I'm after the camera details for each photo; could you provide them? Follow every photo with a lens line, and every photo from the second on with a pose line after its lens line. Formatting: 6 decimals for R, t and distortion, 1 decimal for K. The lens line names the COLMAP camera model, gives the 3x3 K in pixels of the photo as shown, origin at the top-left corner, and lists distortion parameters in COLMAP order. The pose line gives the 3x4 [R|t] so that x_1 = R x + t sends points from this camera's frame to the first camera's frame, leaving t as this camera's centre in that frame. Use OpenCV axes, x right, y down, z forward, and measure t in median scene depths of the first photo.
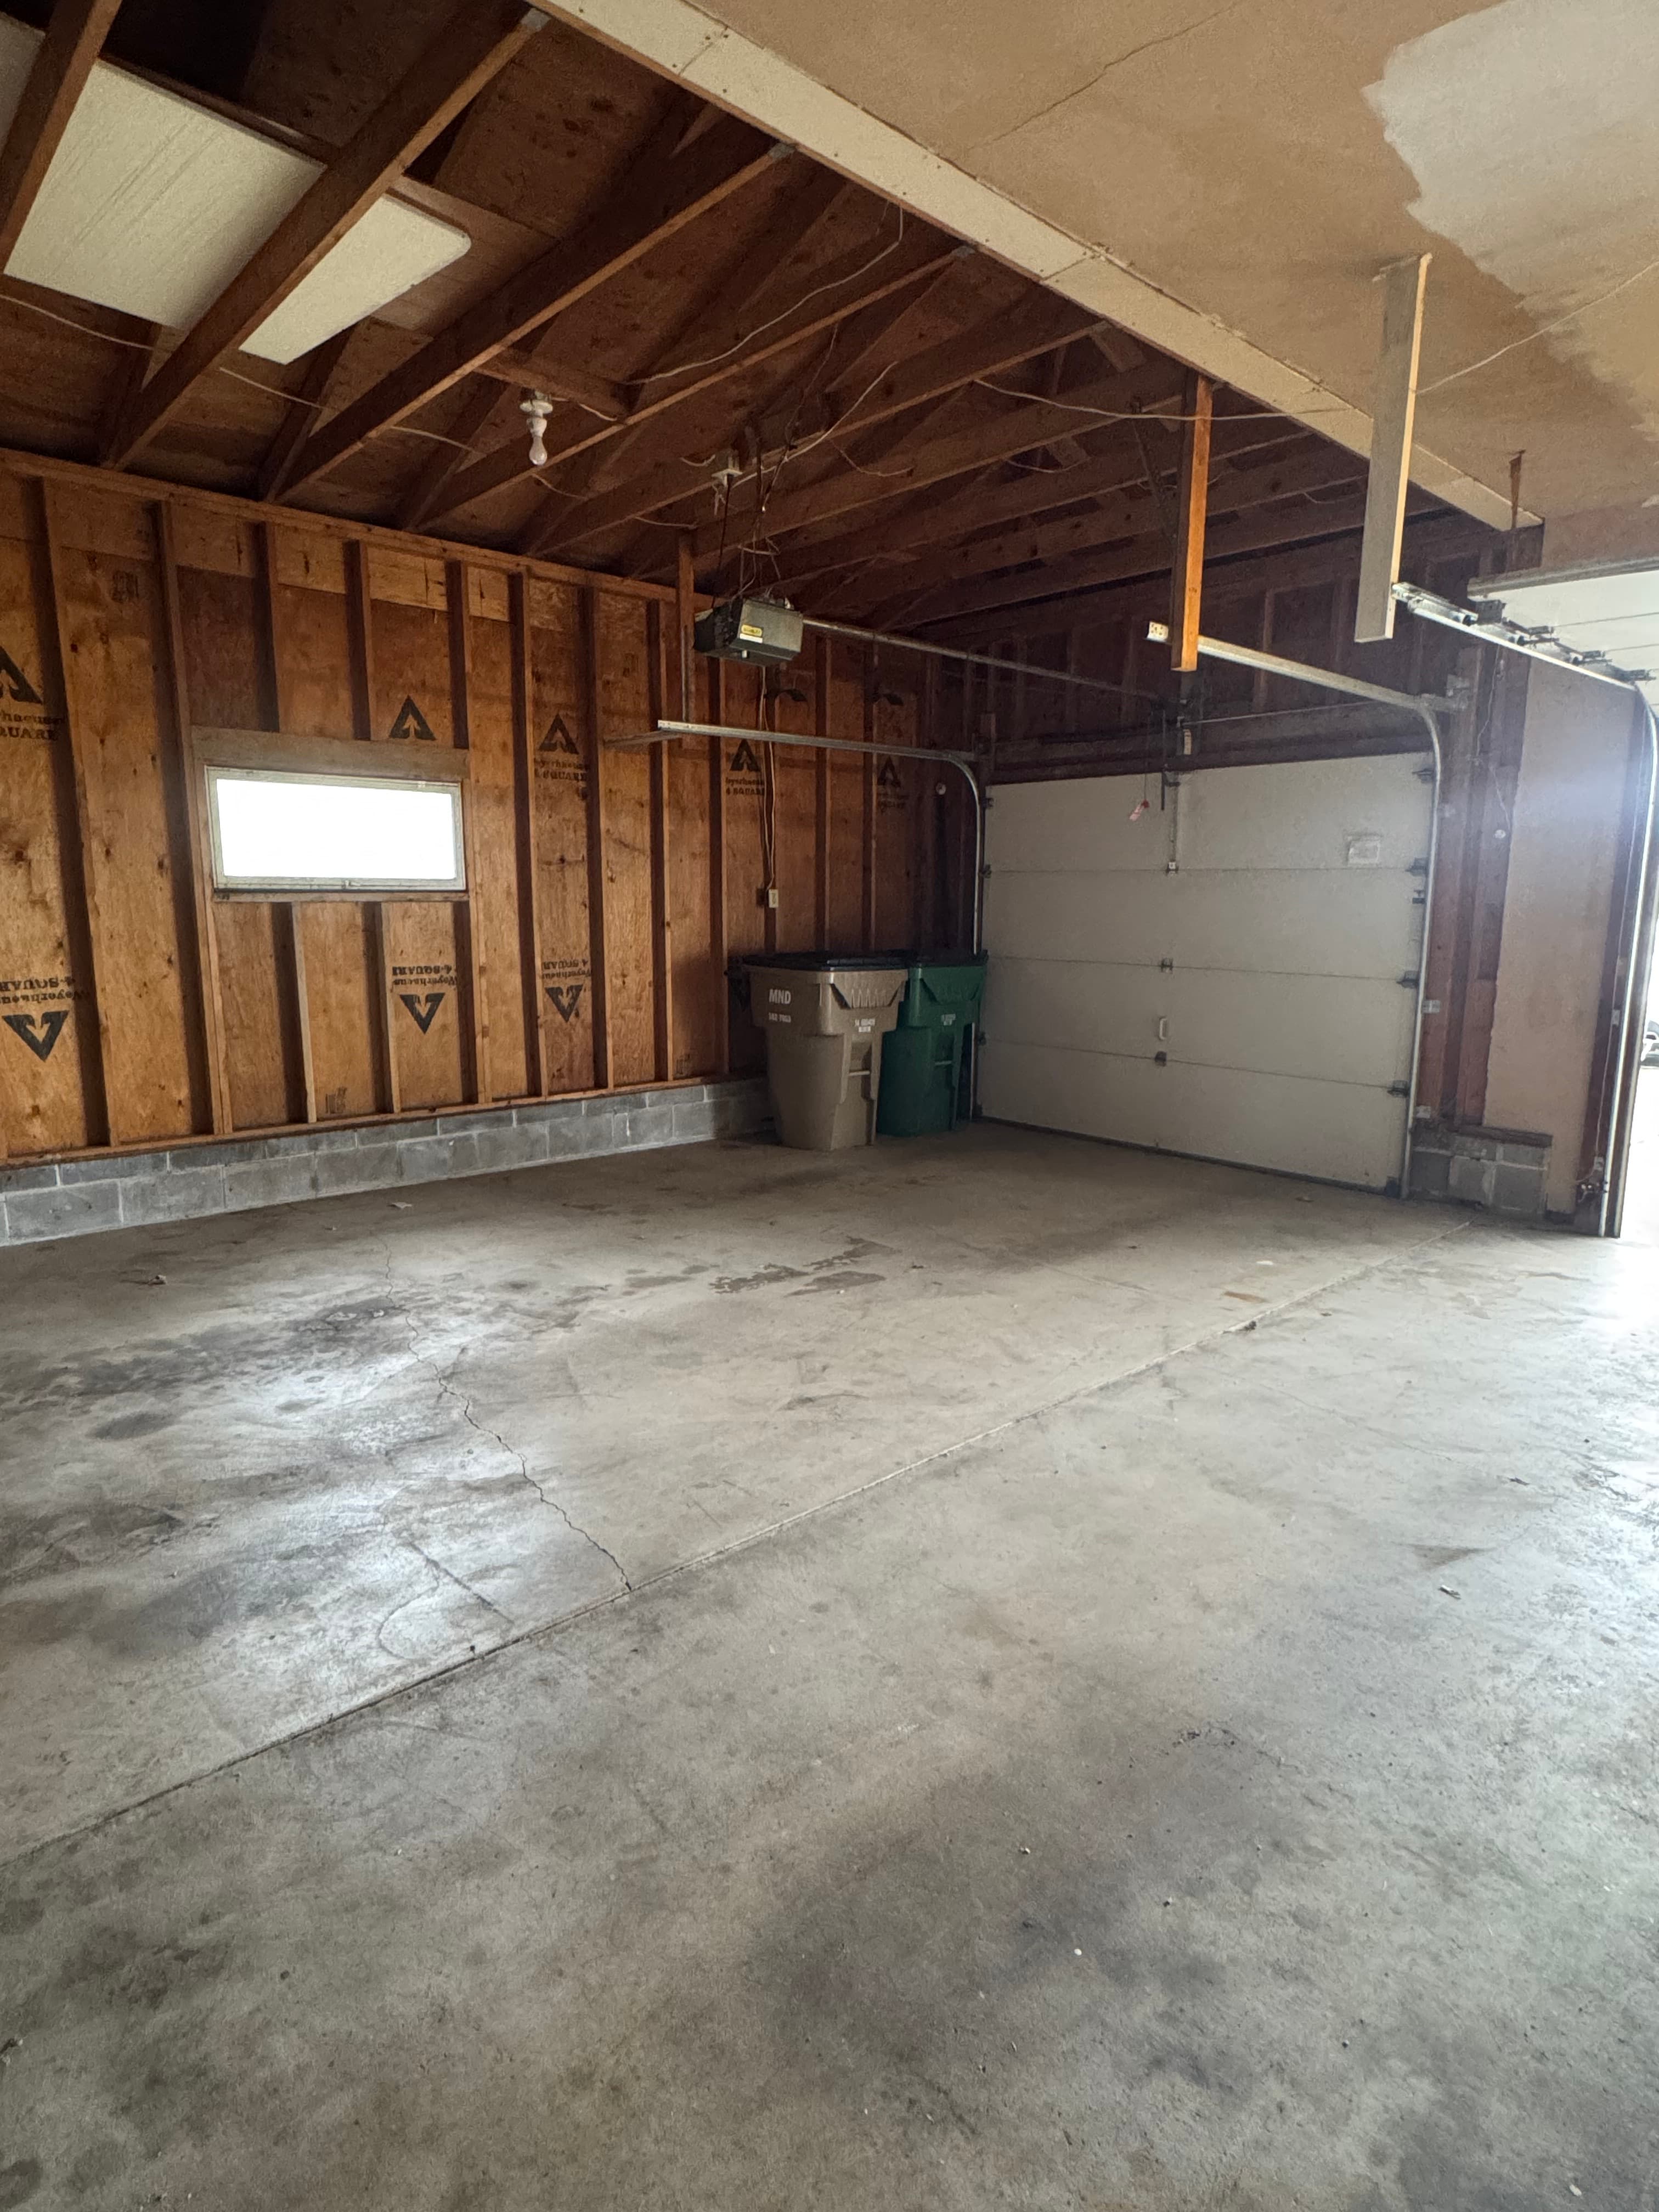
lens RADIAL K [[1197.8, 0, 829.9], [0, 1197.8, 1101.9], [0, 0, 1]] dist [-0.017512, -0.001387]
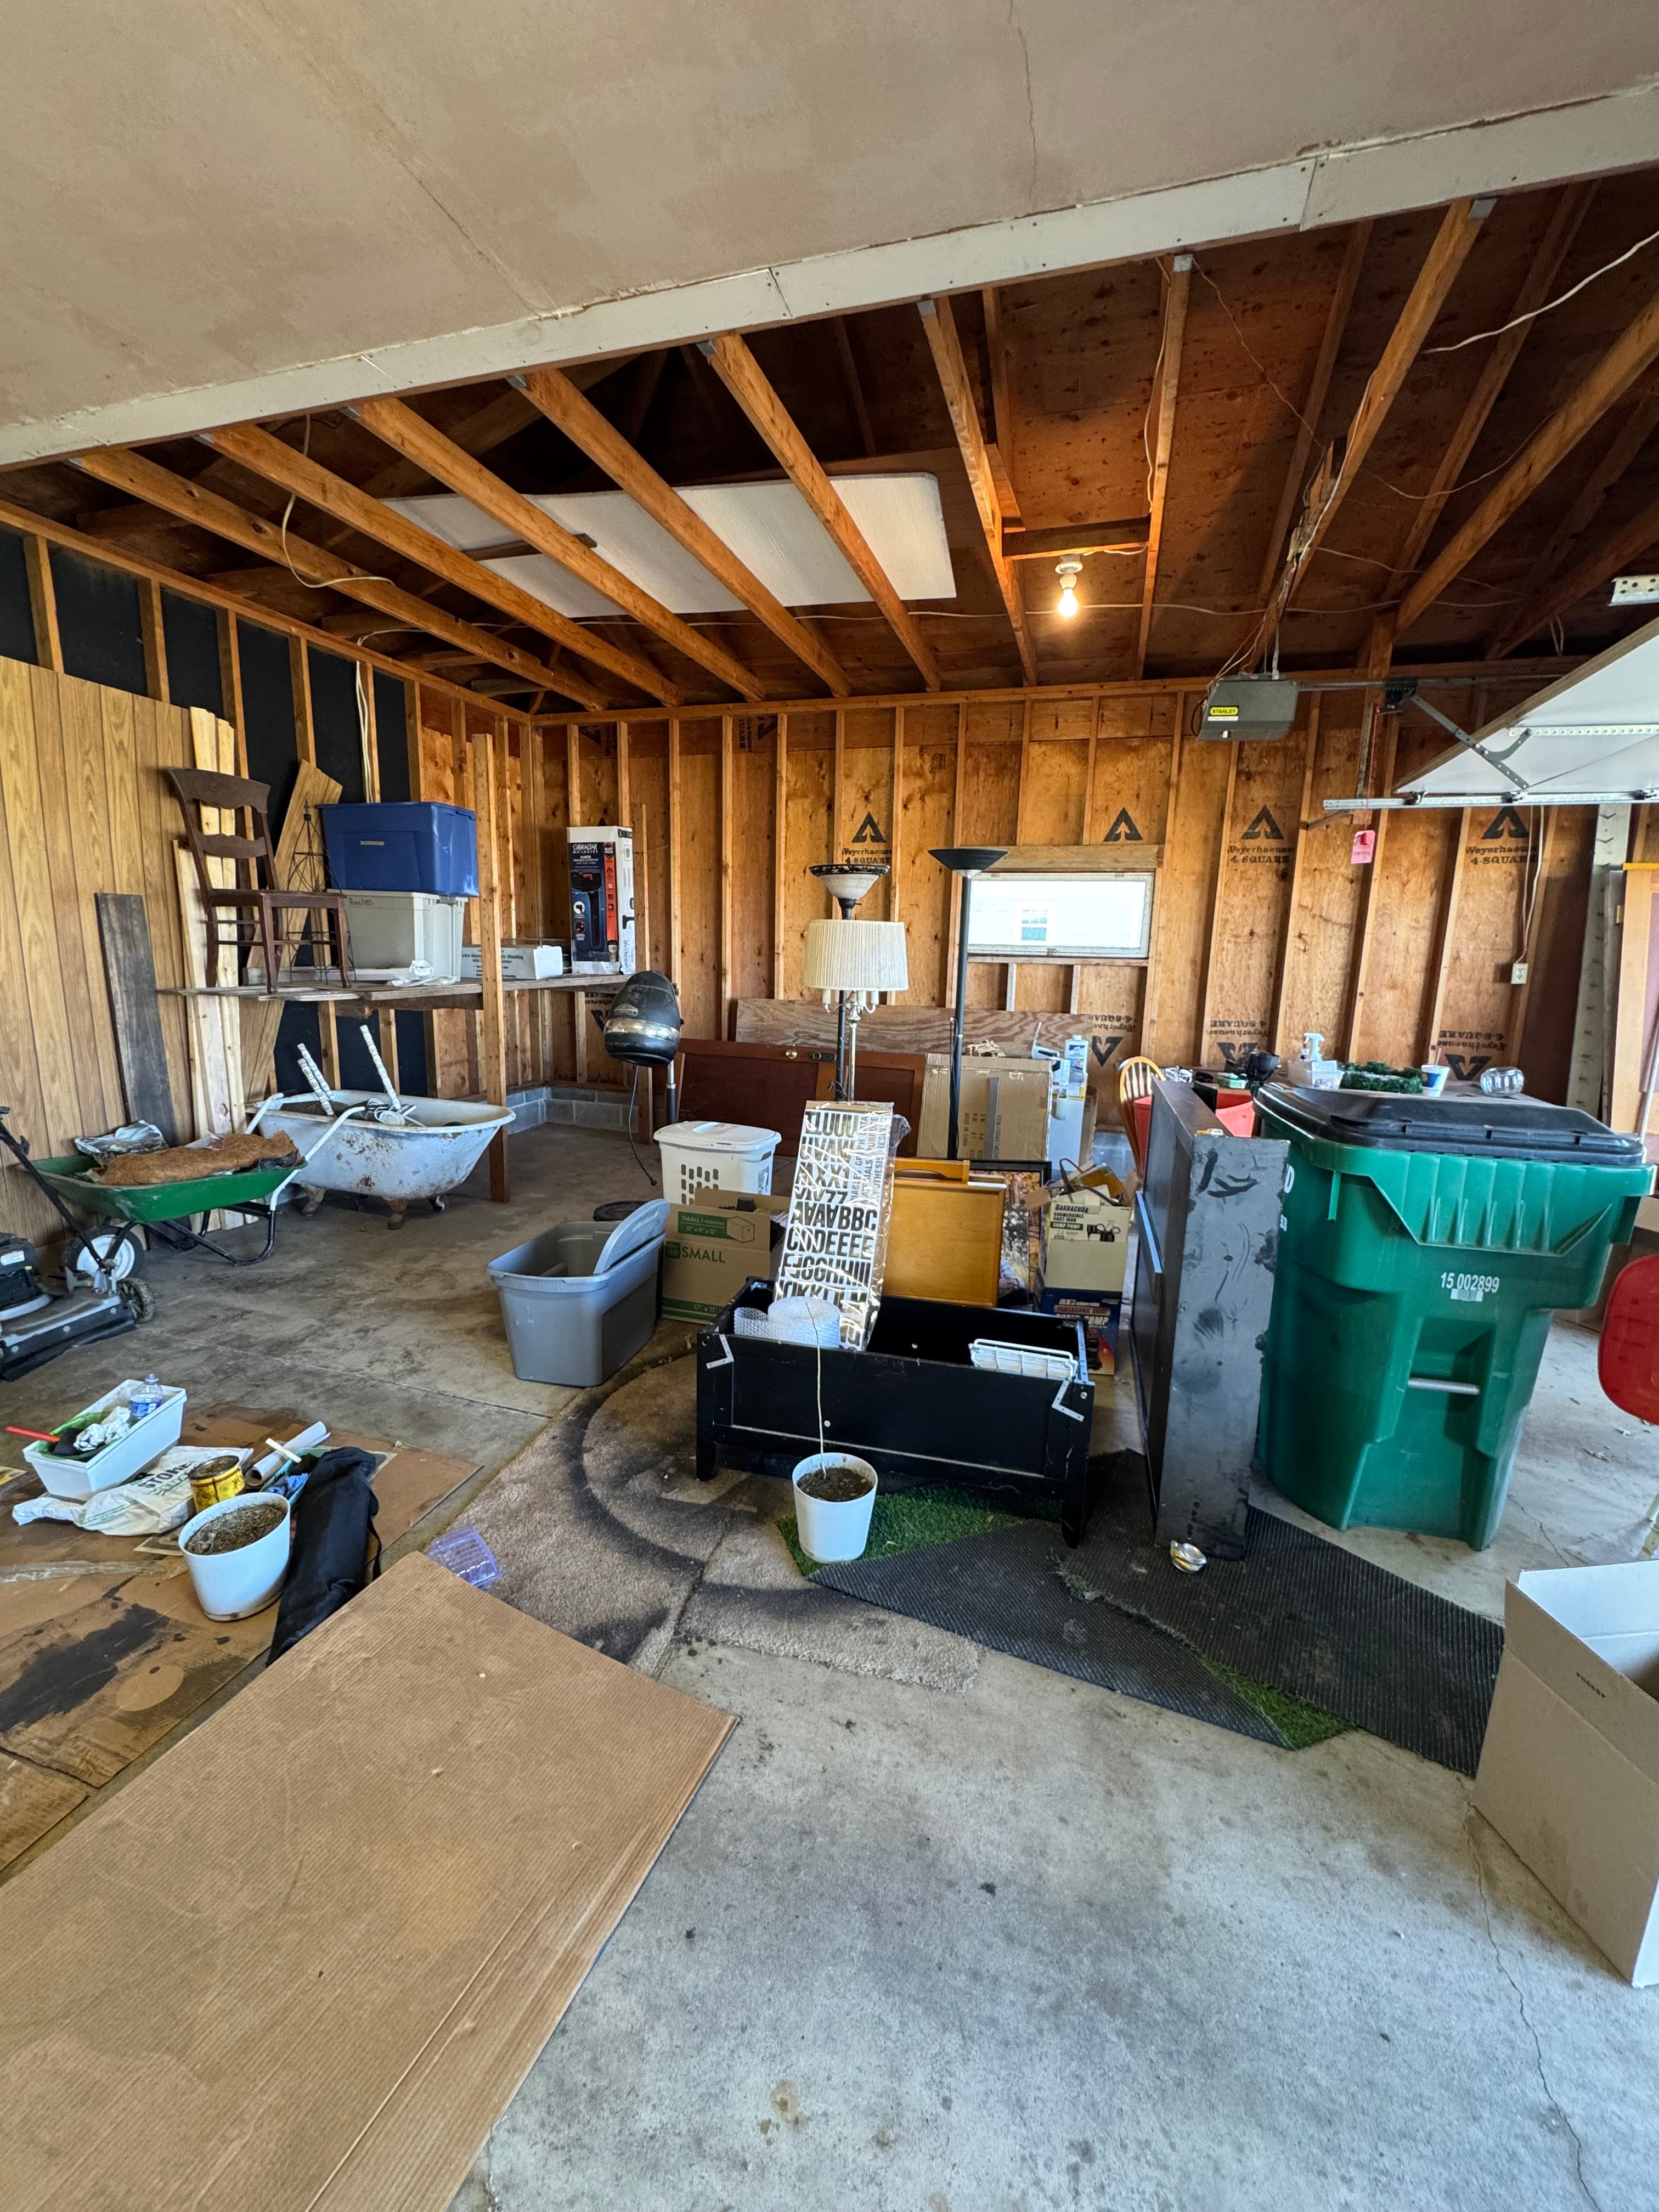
lens RADIAL K [[884.7, 0, 833.5], [0, 884.7, 1109.0], [0, 0, 1]] dist [0.001179, 0.000147]
pose [[0.513928, 0.157997, -0.843158, 0.343786], [-0.166963, 0.982519, 0.082343, -0.042818], [0.841428, 0.098458, 0.531323, 0.245287]]
